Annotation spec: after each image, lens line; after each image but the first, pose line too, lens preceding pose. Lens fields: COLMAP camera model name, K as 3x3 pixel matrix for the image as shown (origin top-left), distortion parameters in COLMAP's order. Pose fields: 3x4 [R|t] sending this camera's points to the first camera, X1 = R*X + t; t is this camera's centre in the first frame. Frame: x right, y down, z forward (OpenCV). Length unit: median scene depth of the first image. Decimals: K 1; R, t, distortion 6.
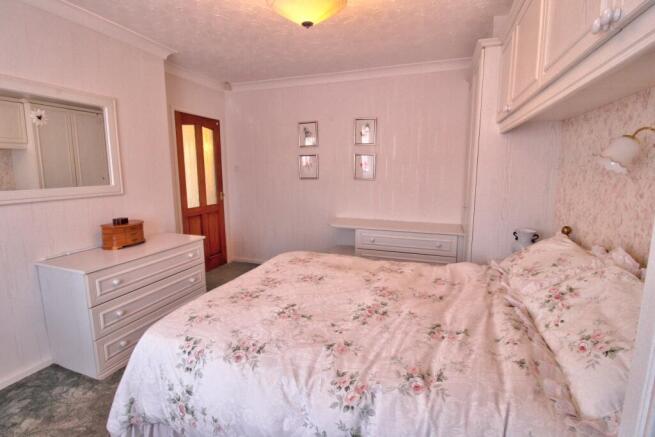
lens RADIAL K [[306.8, 0, 326.4], [0, 306.8, 218.9], [0, 0, 1]] dist [0.011977, -0.012207]
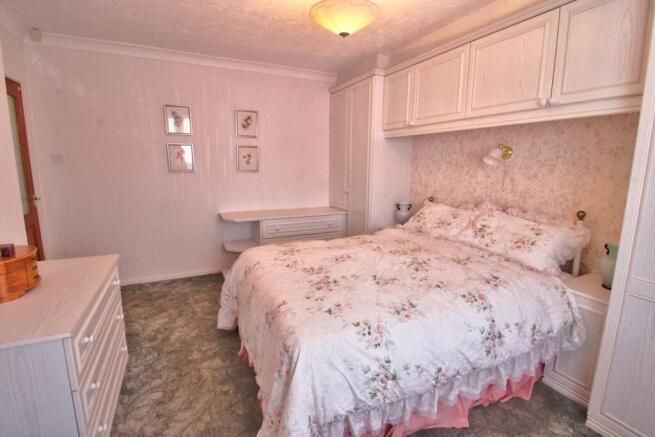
lens RADIAL K [[306.8, 0, 331.8], [0, 306.8, 216.3], [0, 0, 1]] dist [0.011977, -0.012207]
pose [[0.693796, -0.119086, 0.710257, -0.936370], [0.106266, 0.992366, 0.062582, -0.039553], [-0.712288, 0.032057, 0.701155, 0.240843]]
